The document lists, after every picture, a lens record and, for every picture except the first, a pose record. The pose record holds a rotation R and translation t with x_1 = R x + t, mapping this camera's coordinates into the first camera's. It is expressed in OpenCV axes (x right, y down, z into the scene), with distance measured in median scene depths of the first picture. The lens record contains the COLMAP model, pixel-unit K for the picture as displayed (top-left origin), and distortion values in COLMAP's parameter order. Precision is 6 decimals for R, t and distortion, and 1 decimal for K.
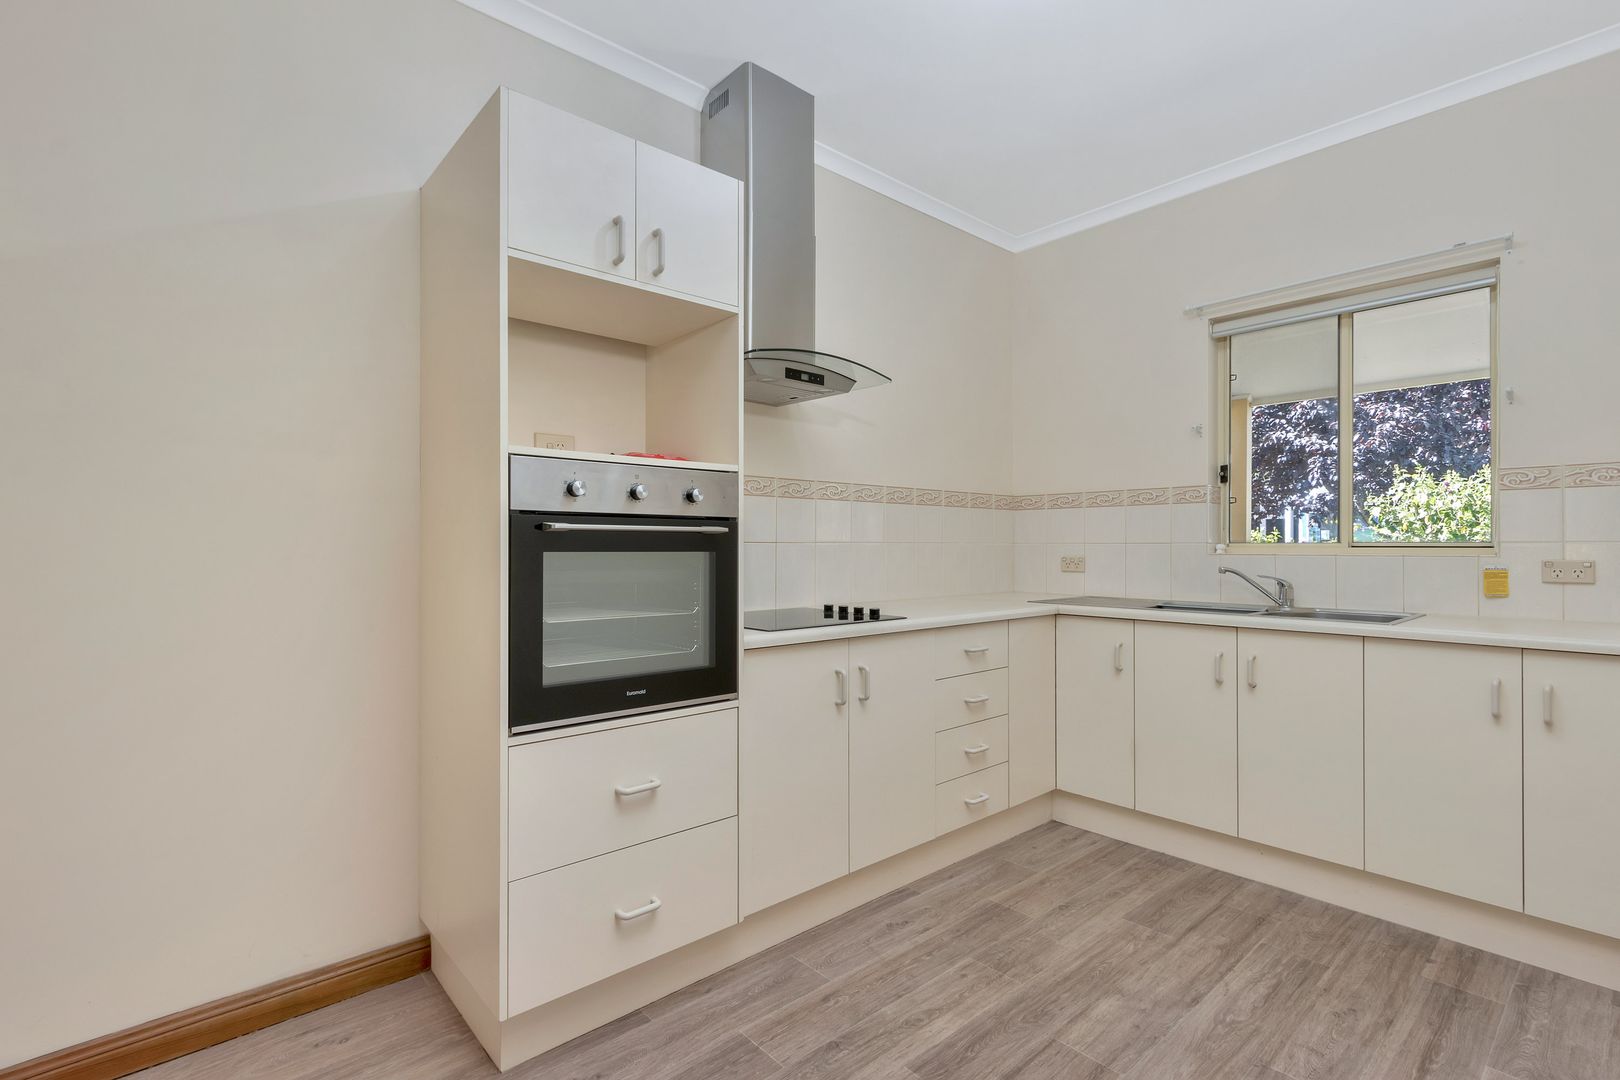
lens RADIAL K [[755.3, 0, 795.2], [0, 755.3, 538.4], [0, 0, 1]] dist [-0.003311, 0.004679]
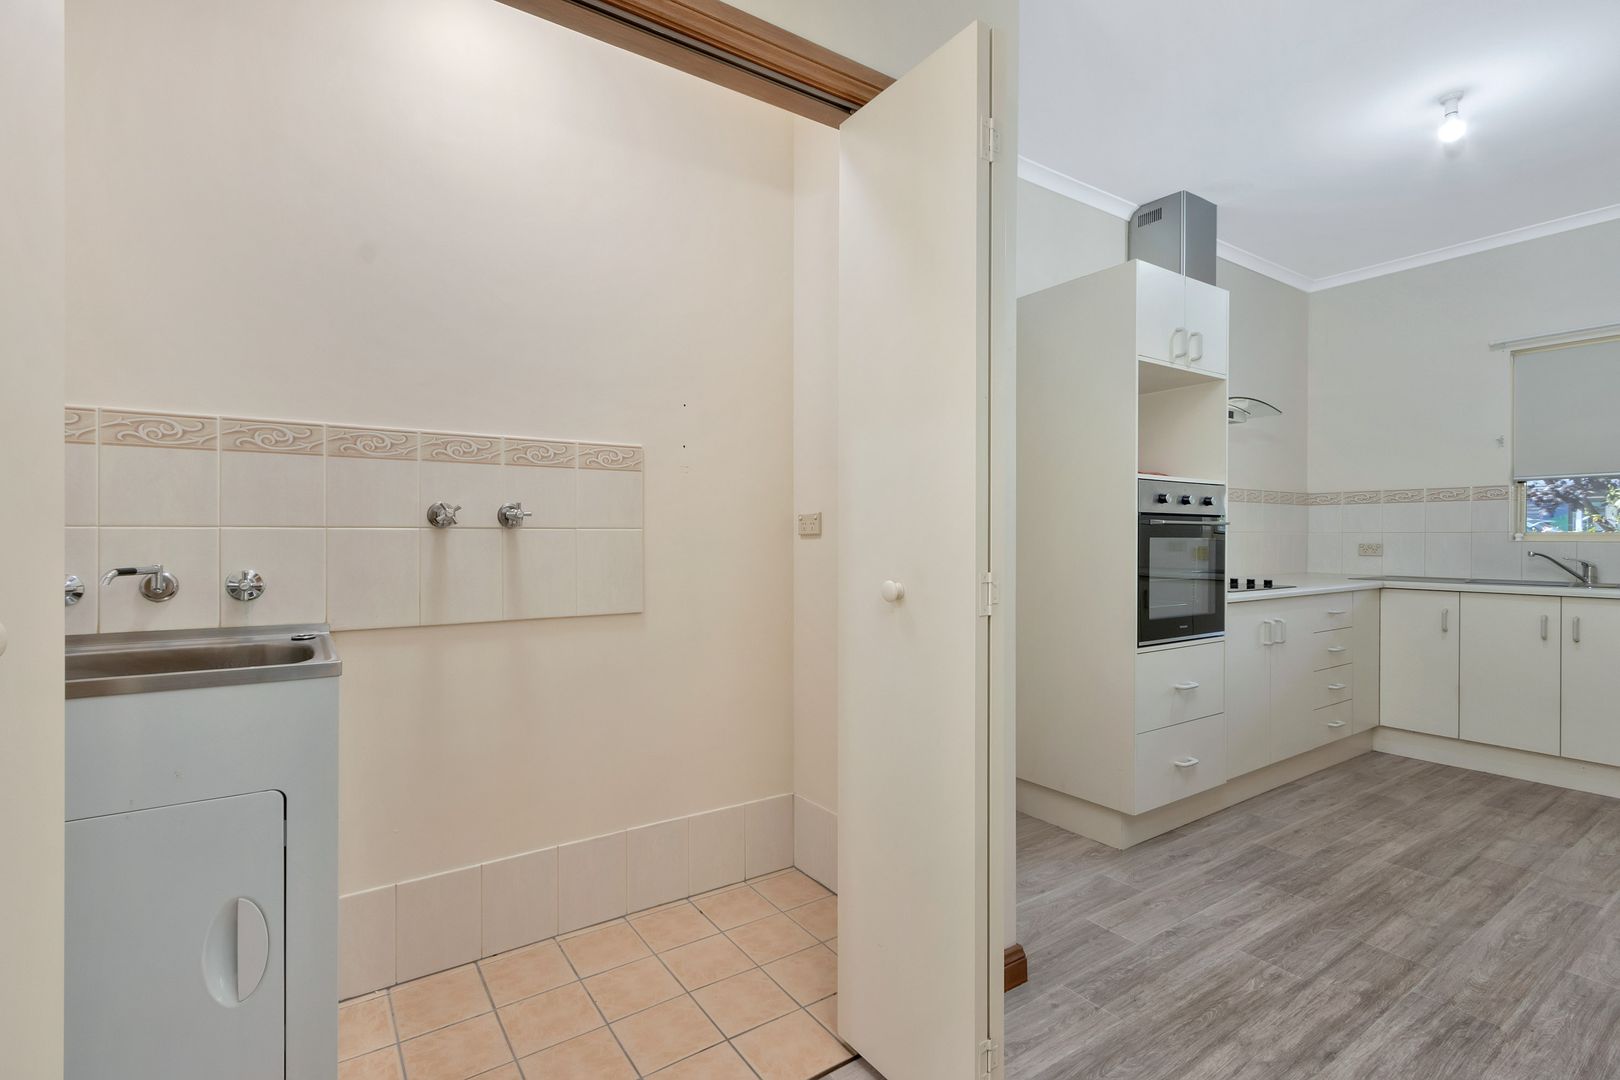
lens RADIAL K [[755.3, 0, 820.4], [0, 755.3, 532.3], [0, 0, 1]] dist [-0.003311, 0.004679]
pose [[0.993251, -0.002712, -0.115954, -0.562740], [0.002969, 0.999994, 0.002040, 0.001458], [0.115947, -0.002371, 0.993253, -0.473054]]
